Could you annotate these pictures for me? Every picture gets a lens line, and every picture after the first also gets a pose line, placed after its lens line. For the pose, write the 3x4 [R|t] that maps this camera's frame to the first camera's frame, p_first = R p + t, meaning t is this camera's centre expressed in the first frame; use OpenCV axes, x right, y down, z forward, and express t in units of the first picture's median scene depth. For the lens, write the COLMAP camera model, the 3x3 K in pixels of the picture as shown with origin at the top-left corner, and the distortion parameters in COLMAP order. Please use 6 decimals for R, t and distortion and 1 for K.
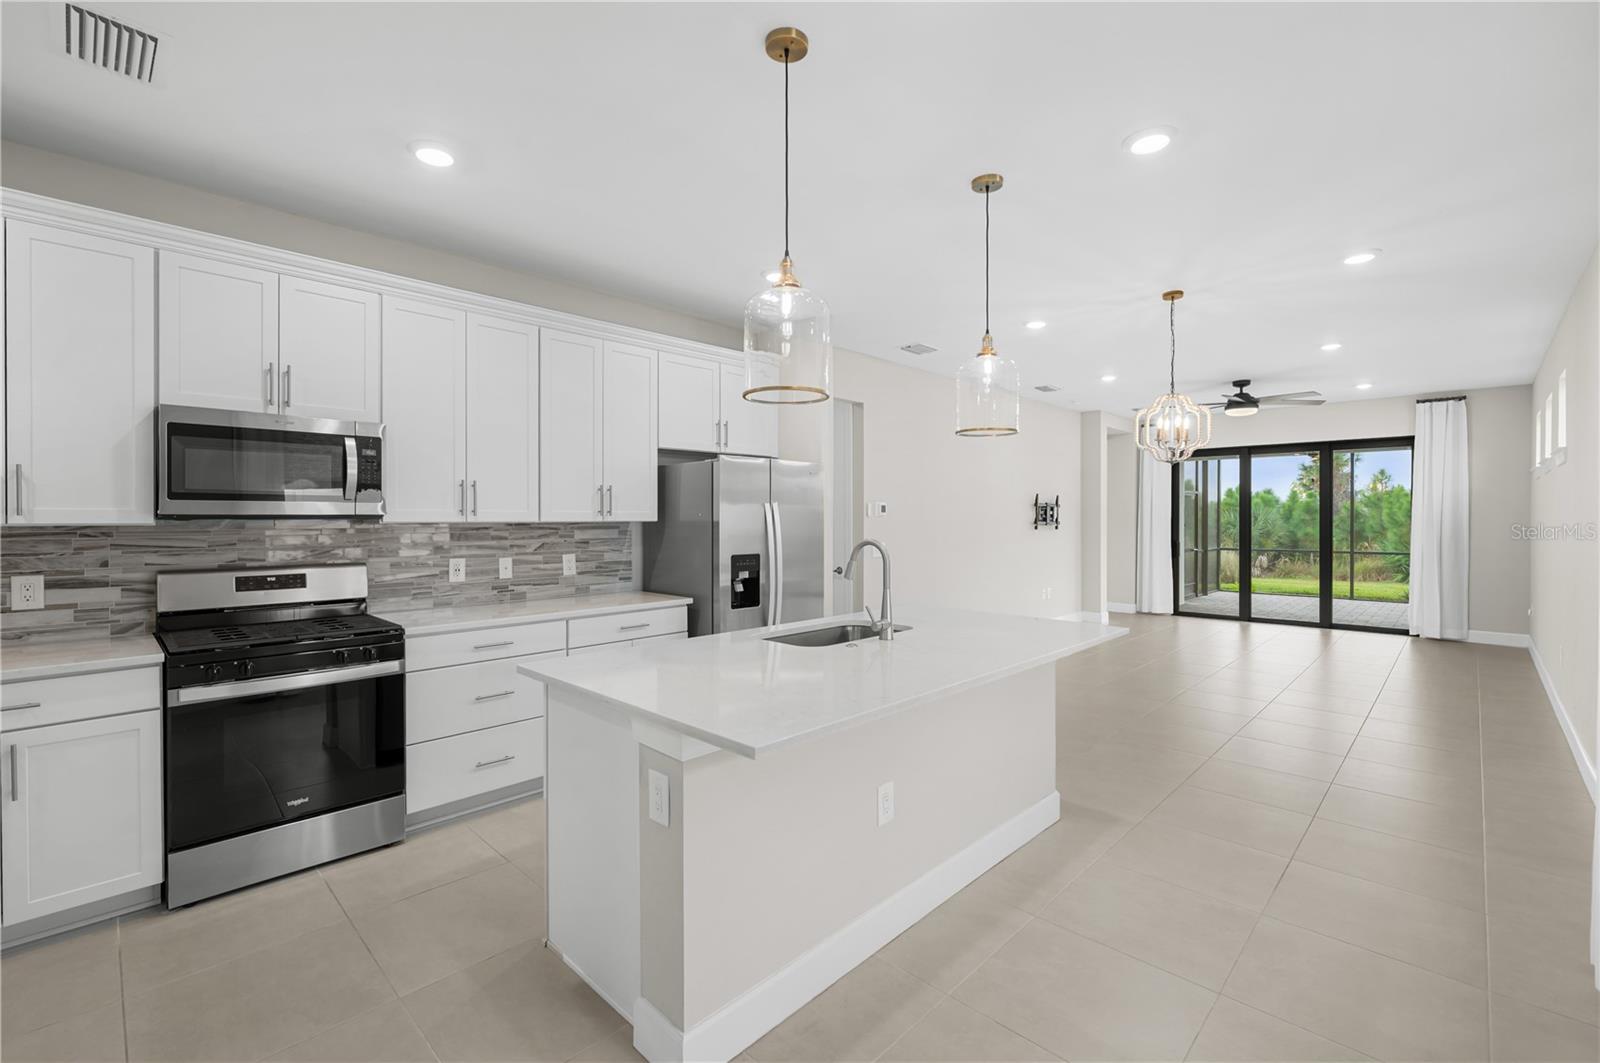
lens RADIAL K [[694.4, 0, 793.8], [0, 694.4, 522.1], [0, 0, 1]] dist [-0.001232, -0.000021]
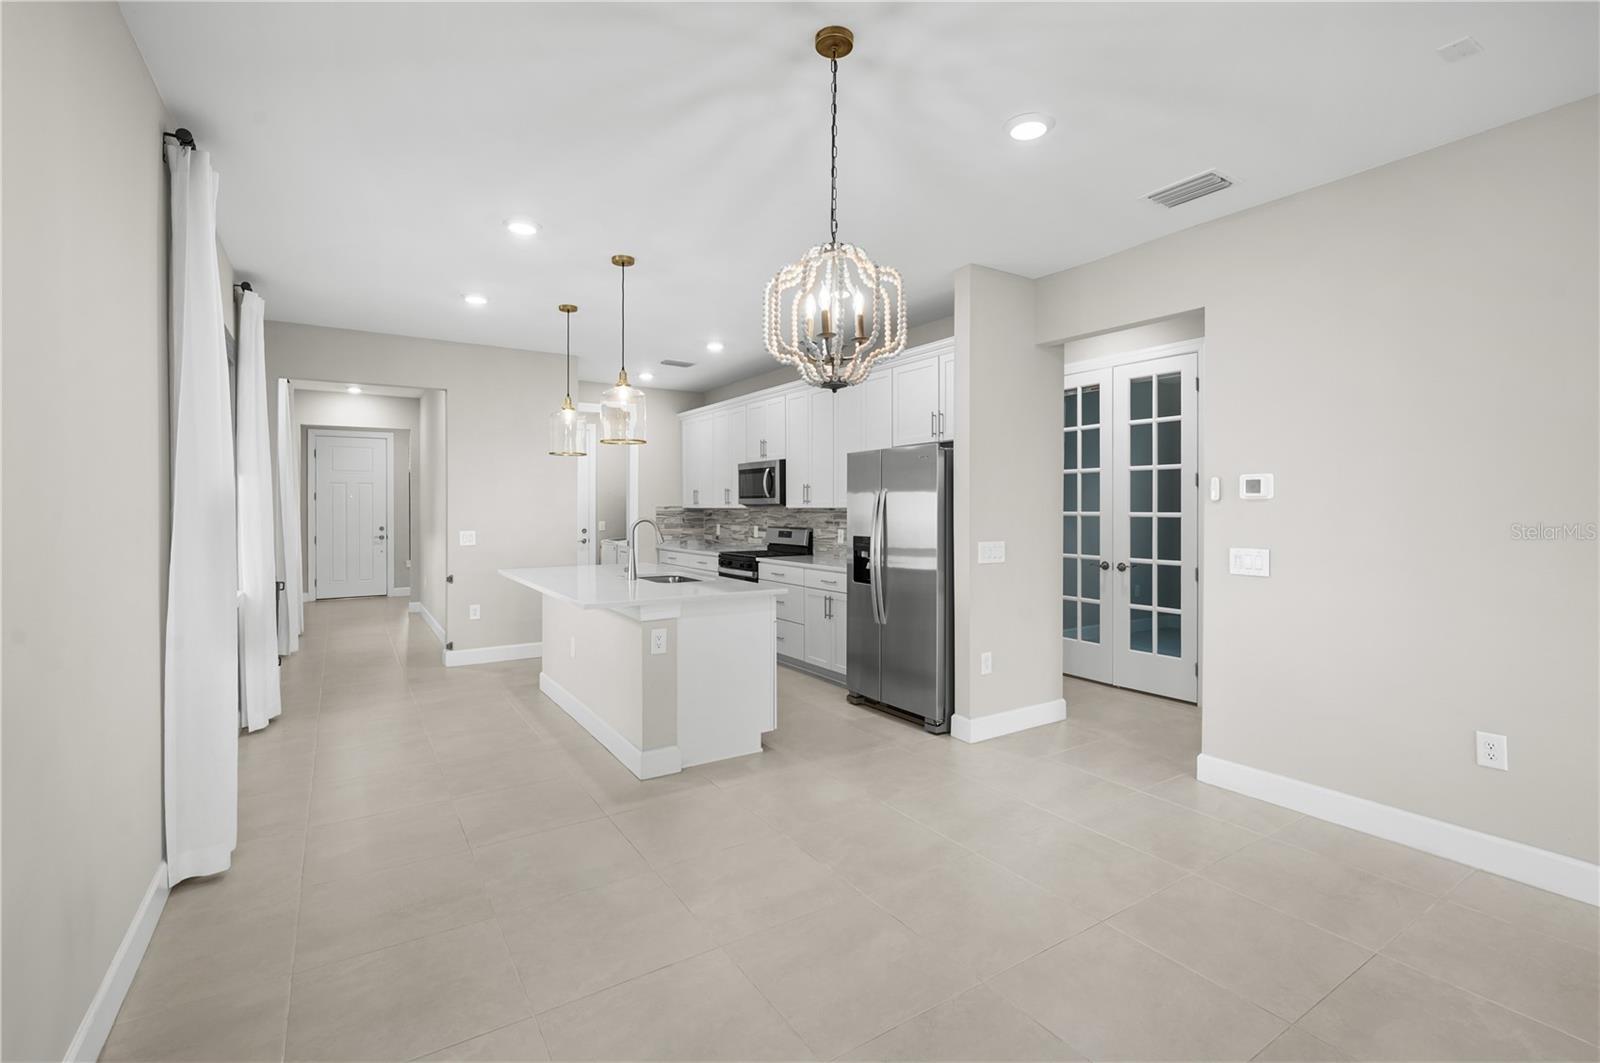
lens RADIAL K [[726.1, 0, 770.6], [0, 726.1, 507.4], [0, 0, 1]] dist [0.001292, 0.000239]
pose [[-0.255945, 0.001008, -0.966691, 1.110891], [-0.004636, 0.999987, 0.002270, -0.003506], [0.966680, 0.005063, -0.255937, 1.138964]]
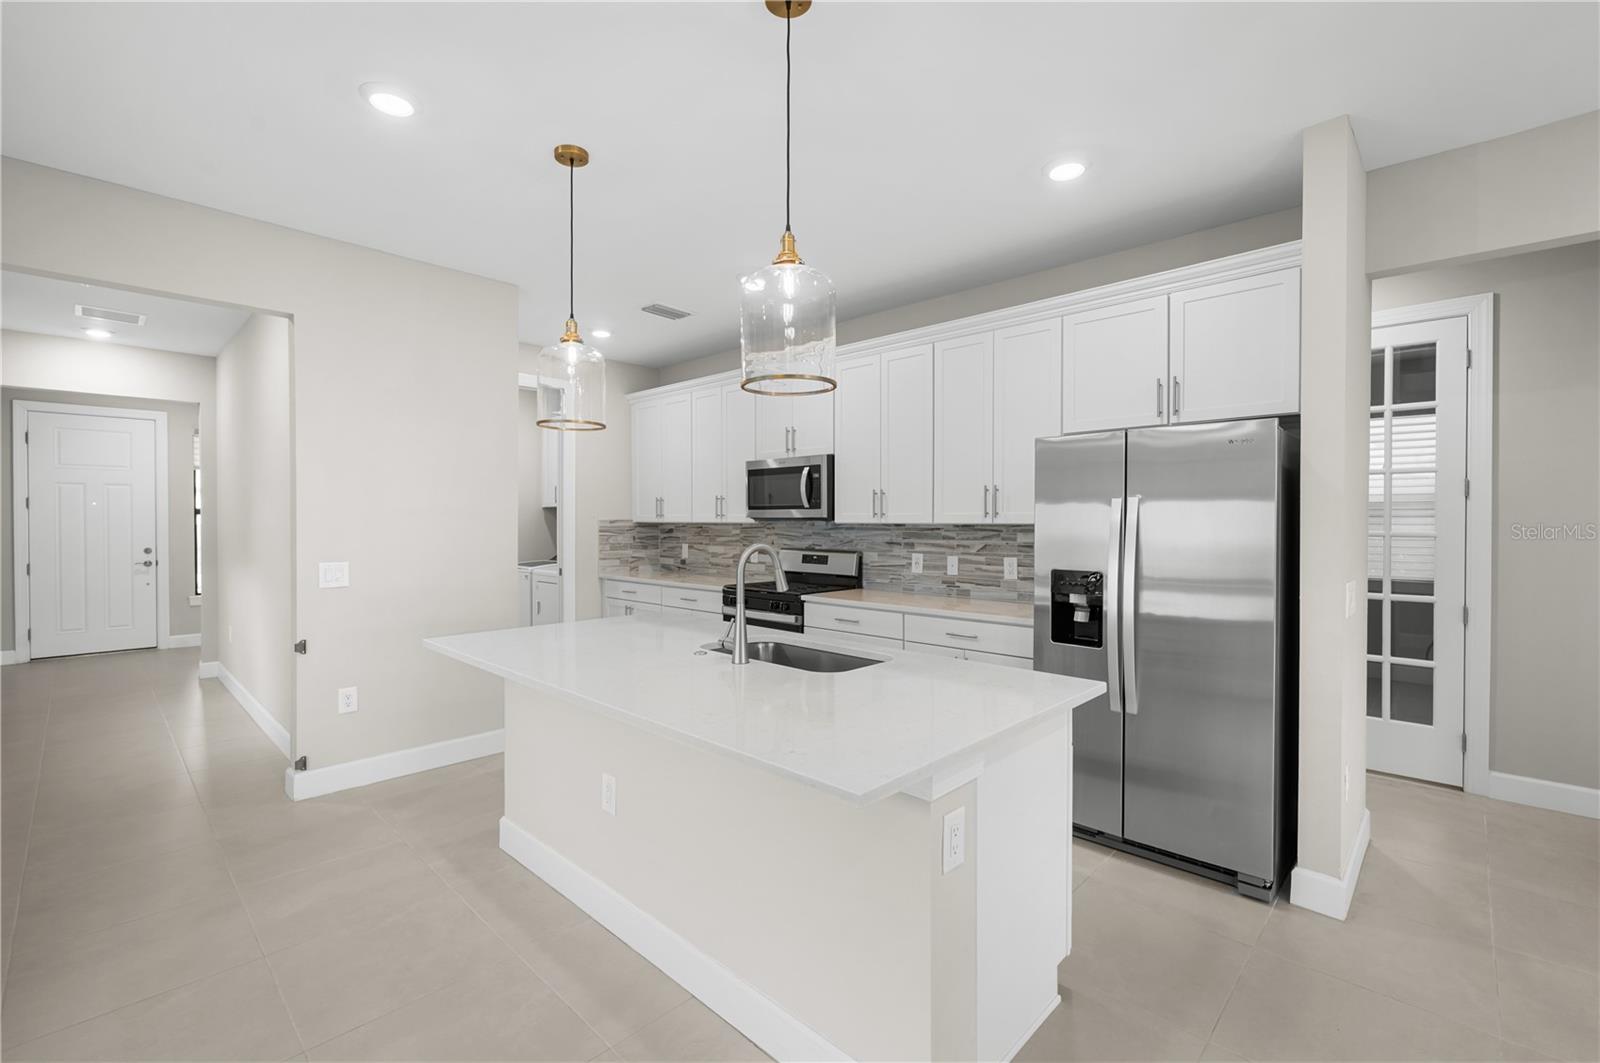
lens RADIAL K [[706.2, 0, 781.8], [0, 706.2, 527.5], [0, 0, 1]] dist [-0.000900, -0.000147]
pose [[-0.011029, 0.011281, -0.999876, 0.655343], [-0.007574, 0.999907, 0.011365, -0.004191], [0.999910, 0.007698, -0.010943, 0.690136]]
